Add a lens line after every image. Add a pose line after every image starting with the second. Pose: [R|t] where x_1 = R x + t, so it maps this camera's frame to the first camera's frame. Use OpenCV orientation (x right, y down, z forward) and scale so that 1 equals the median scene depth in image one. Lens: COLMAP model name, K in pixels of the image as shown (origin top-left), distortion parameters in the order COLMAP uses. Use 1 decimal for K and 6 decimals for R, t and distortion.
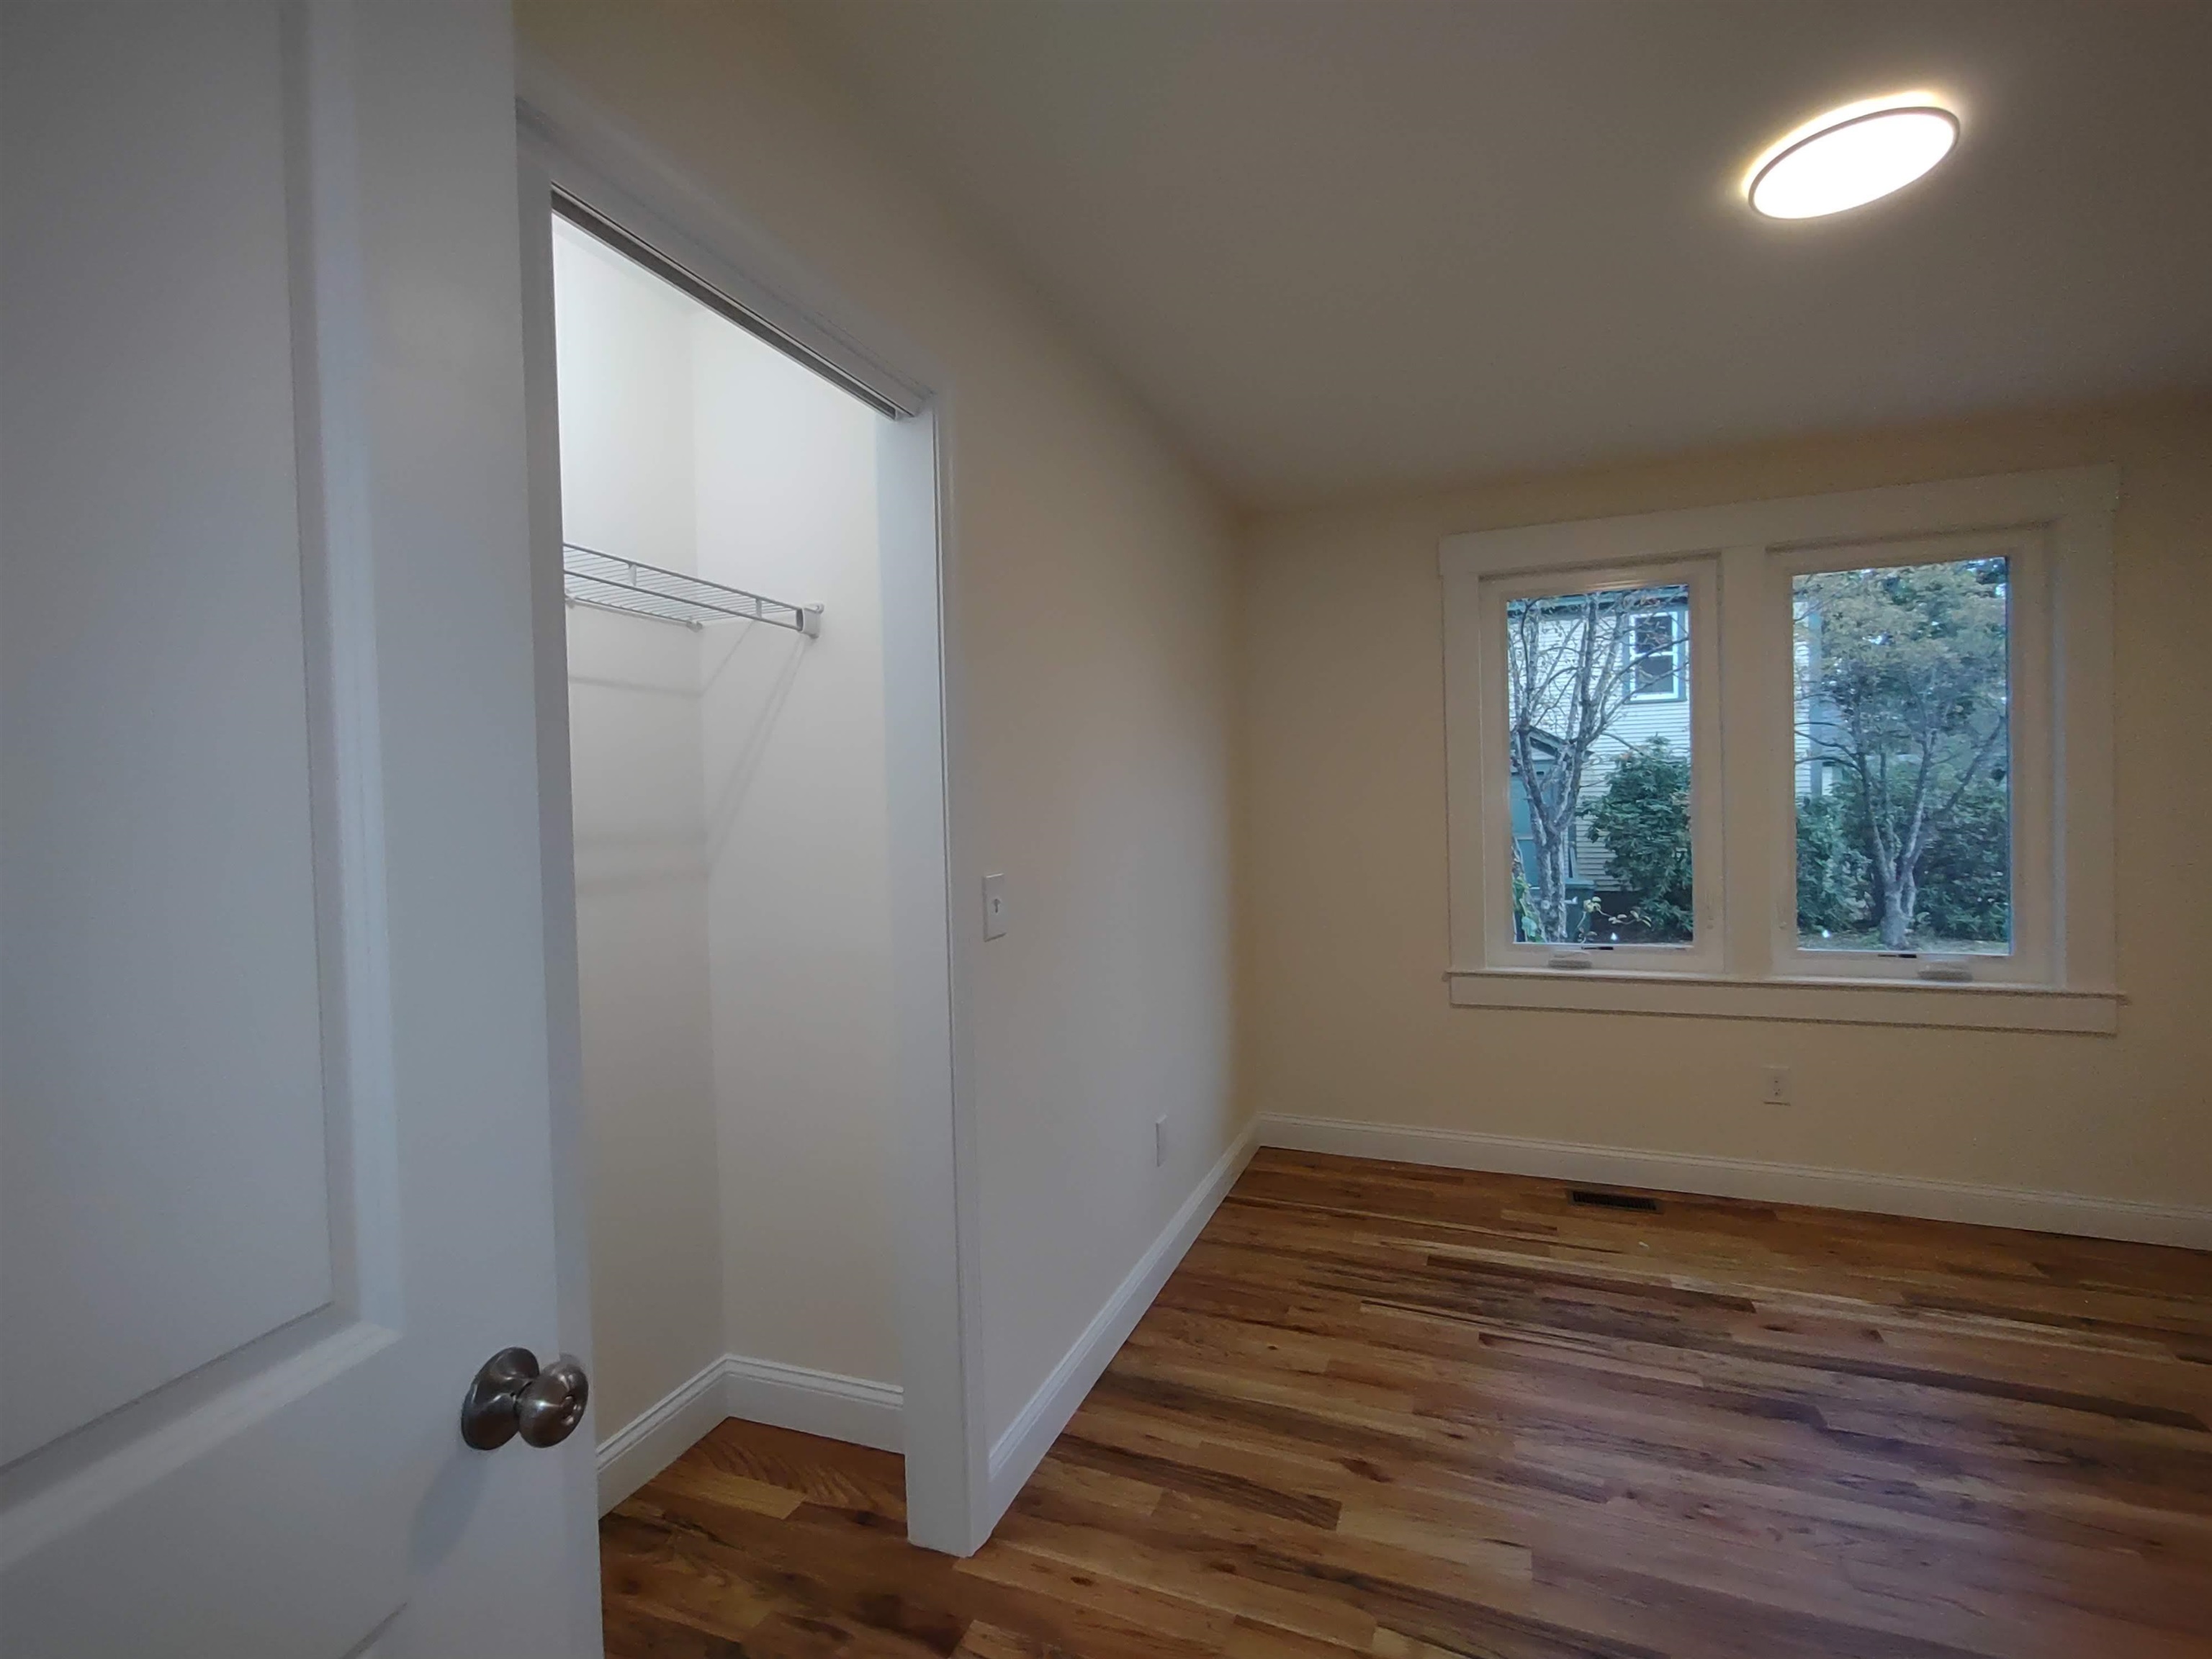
lens RADIAL K [[1000.8, 0, 1122.1], [0, 1000.8, 829.3], [0, 0, 1]] dist [-0.006262, 0.005066]
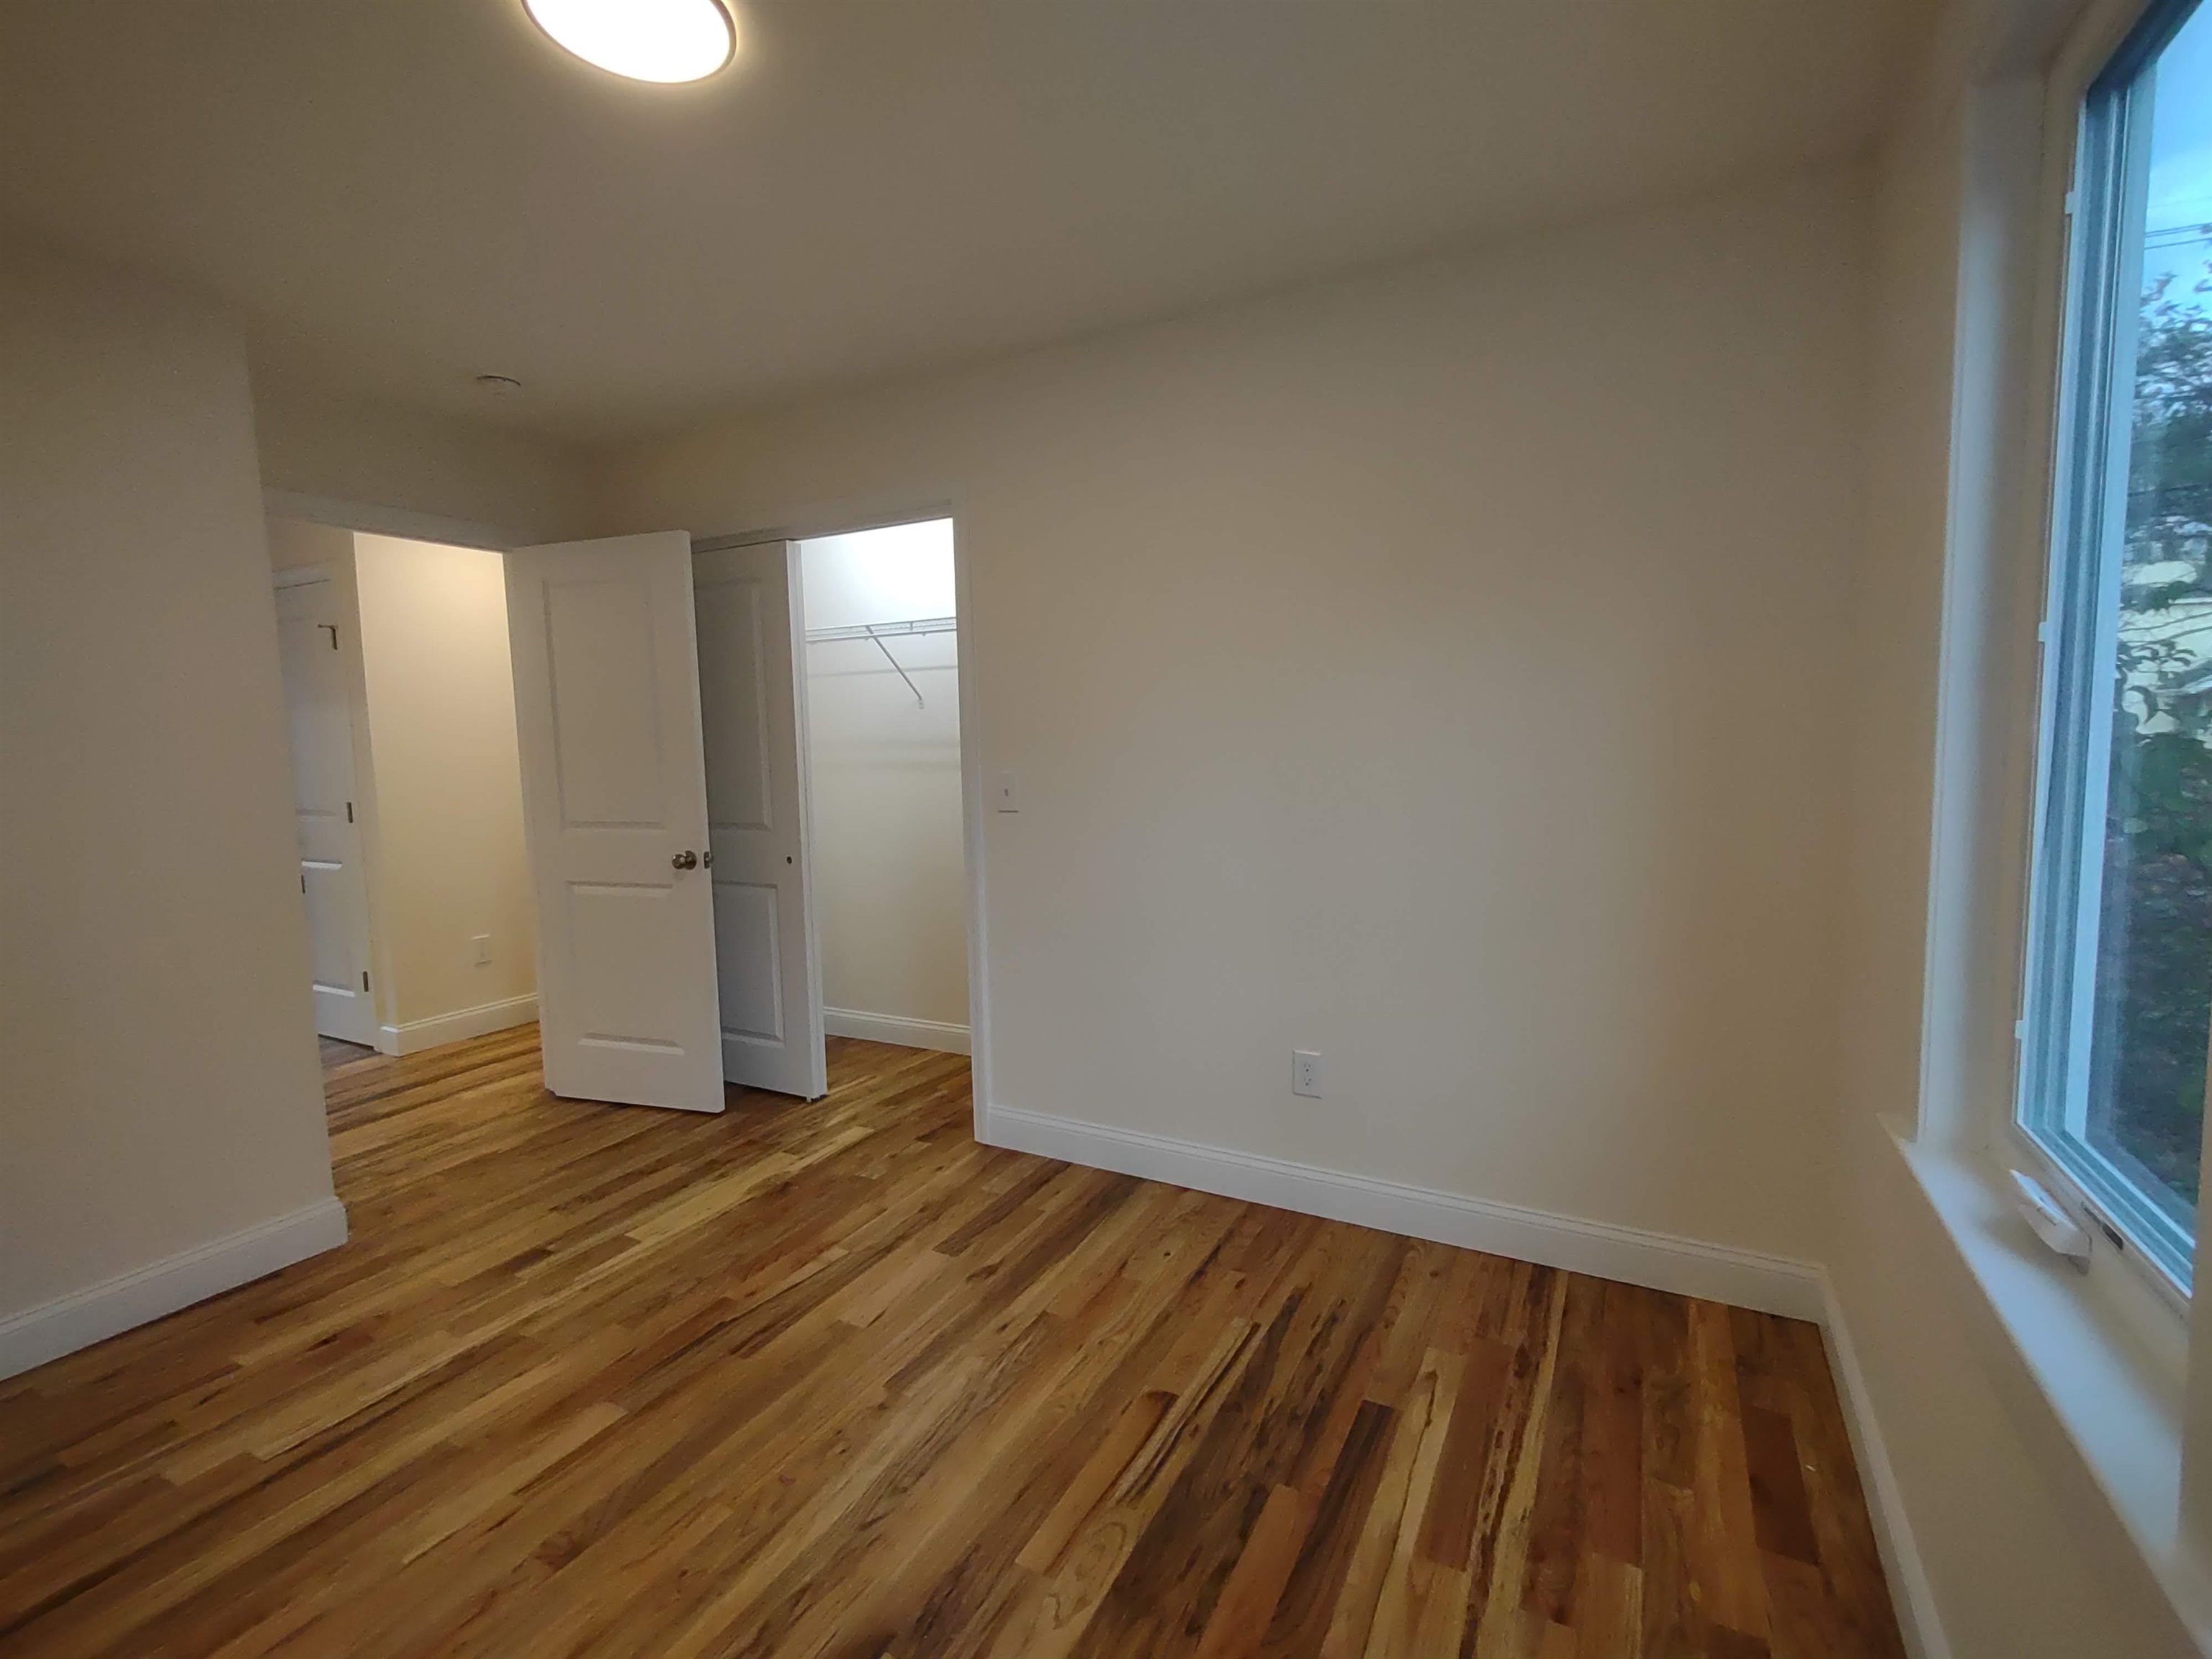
lens RADIAL K [[1000.8, 0, 1122.1], [0, 1000.8, 829.3], [0, 0, 1]] dist [-0.006262, 0.005066]
pose [[-0.125103, 0.113359, -0.985646, 0.970896], [-0.000213, 0.993448, 0.114284, -0.034178], [0.992144, 0.014507, -0.124260, 0.923183]]
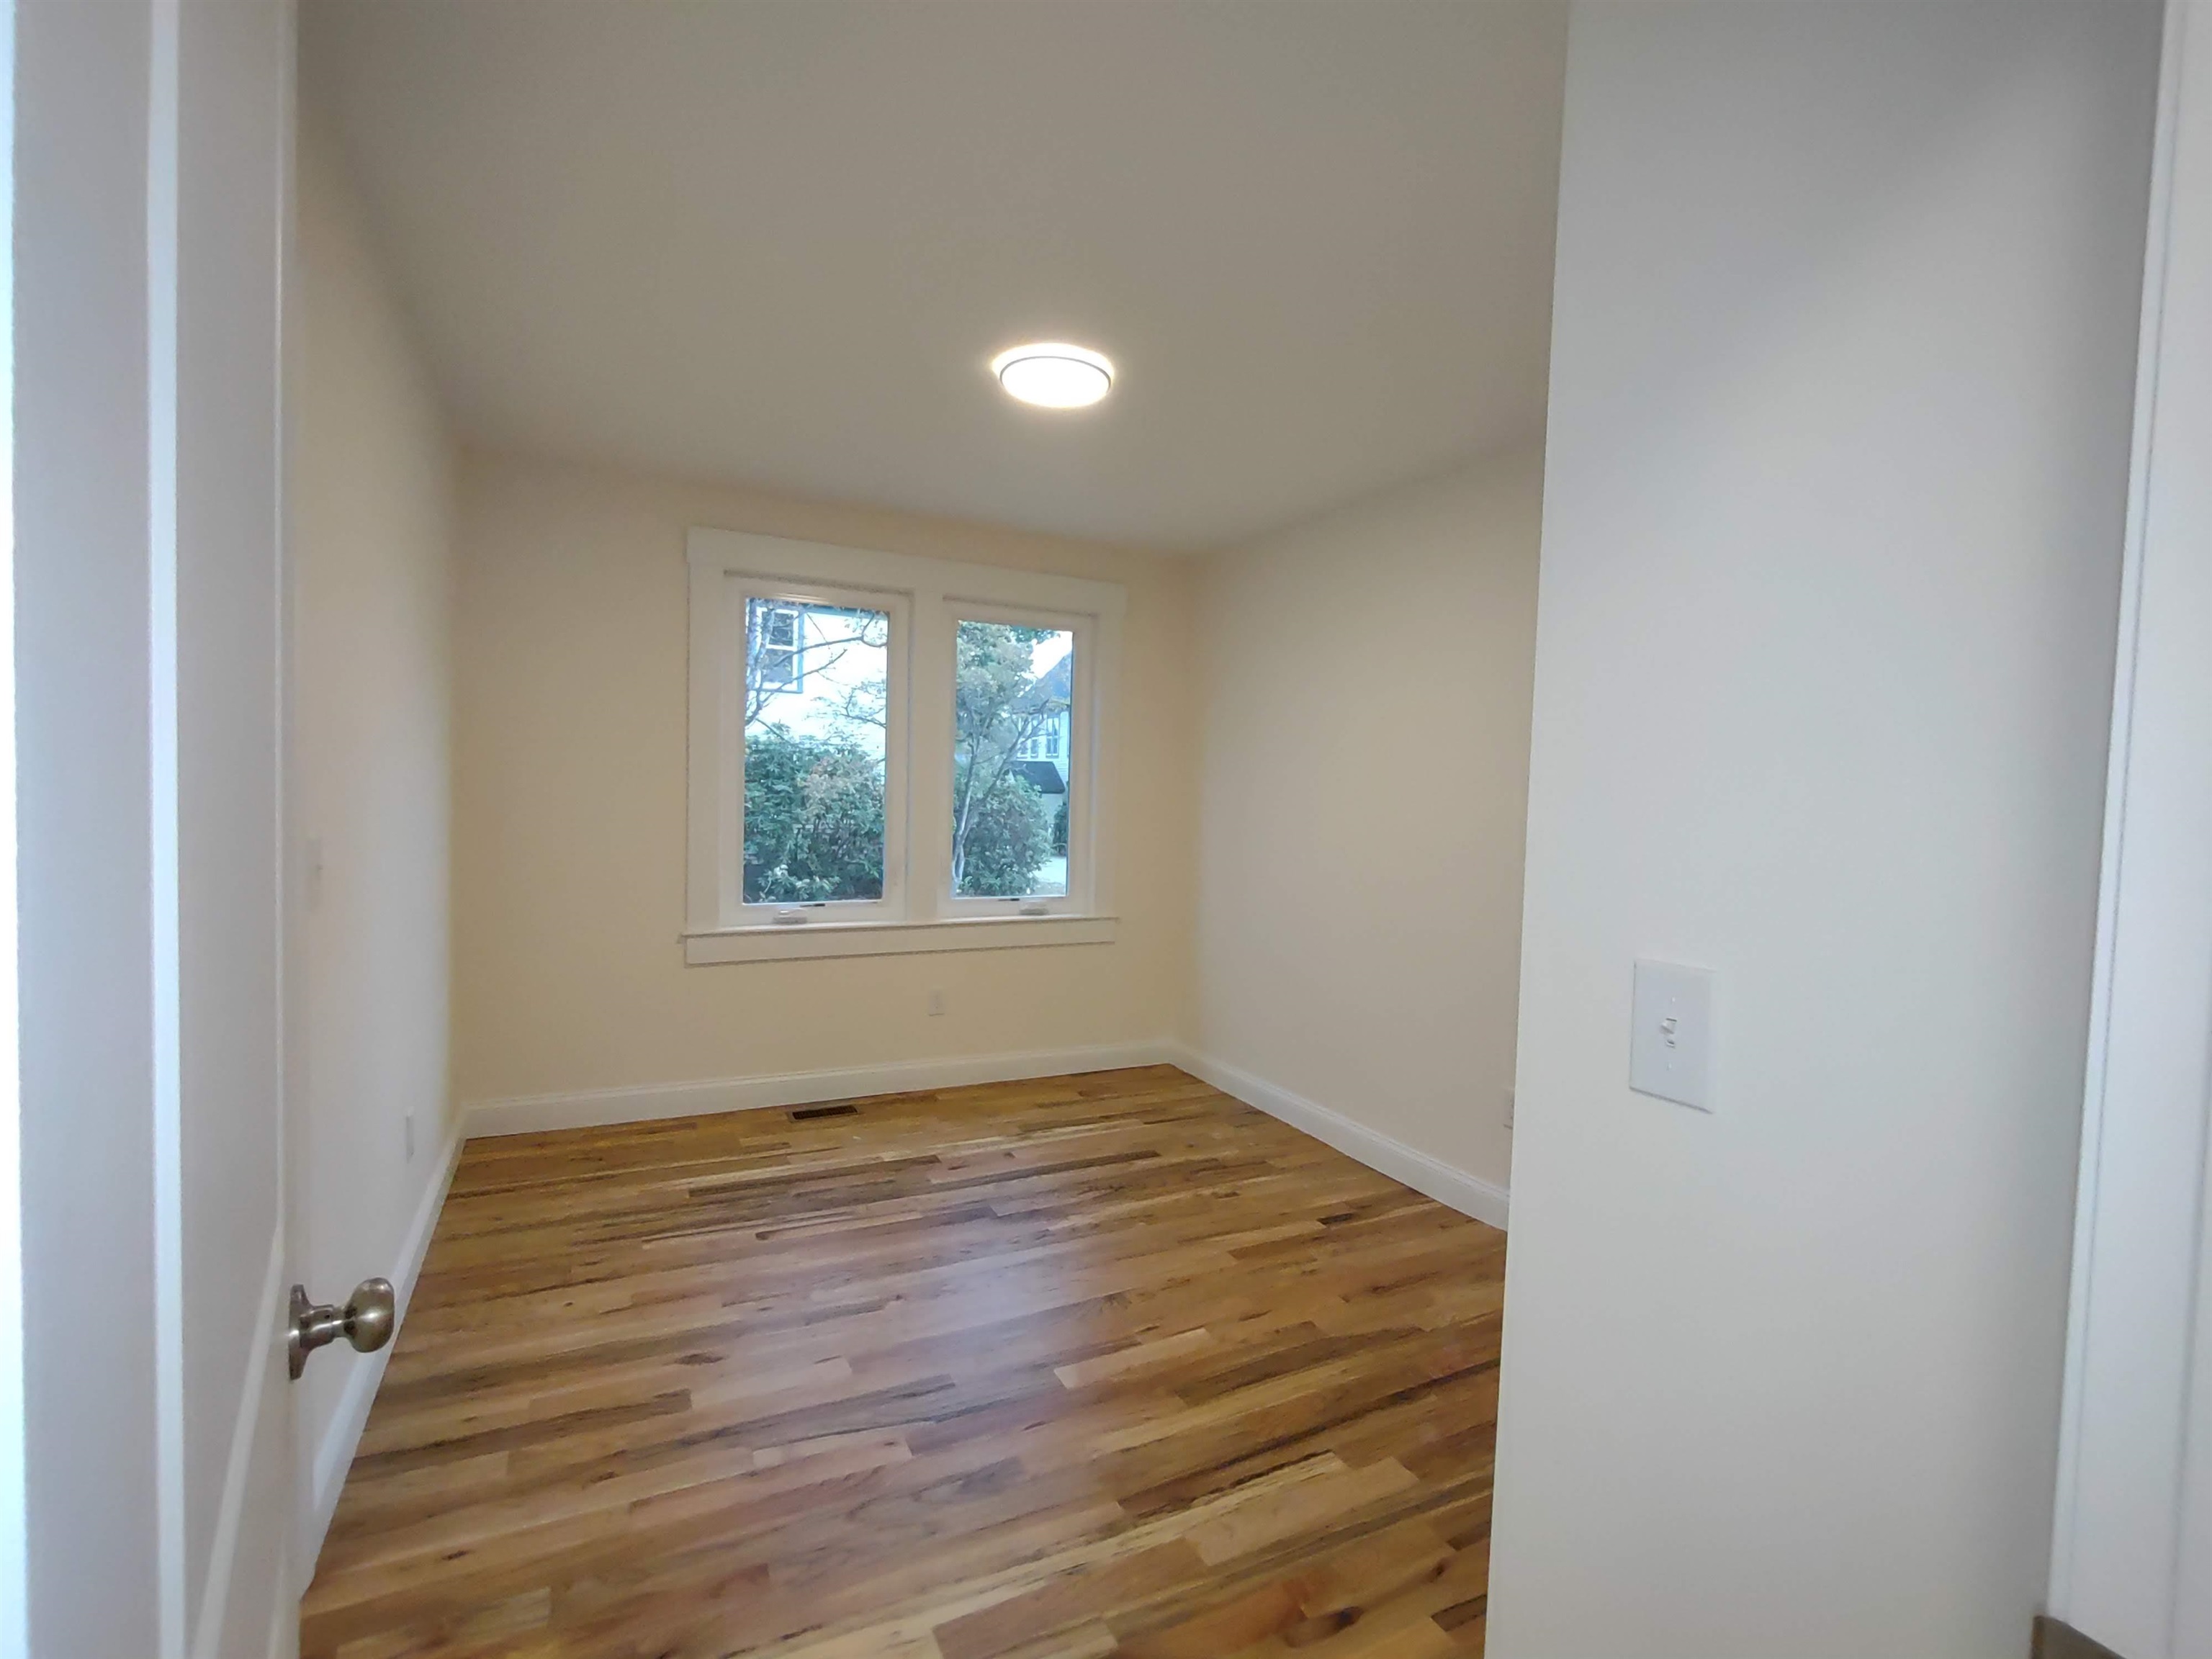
lens RADIAL K [[1000.8, 0, 1122.1], [0, 1000.8, 829.3], [0, 0, 1]] dist [-0.006262, 0.005066]
pose [[0.663162, 0.010557, 0.748402, -0.208194], [-0.028537, 0.999530, 0.011188, 0.006337], [-0.747932, -0.028777, 0.663151, -0.071155]]
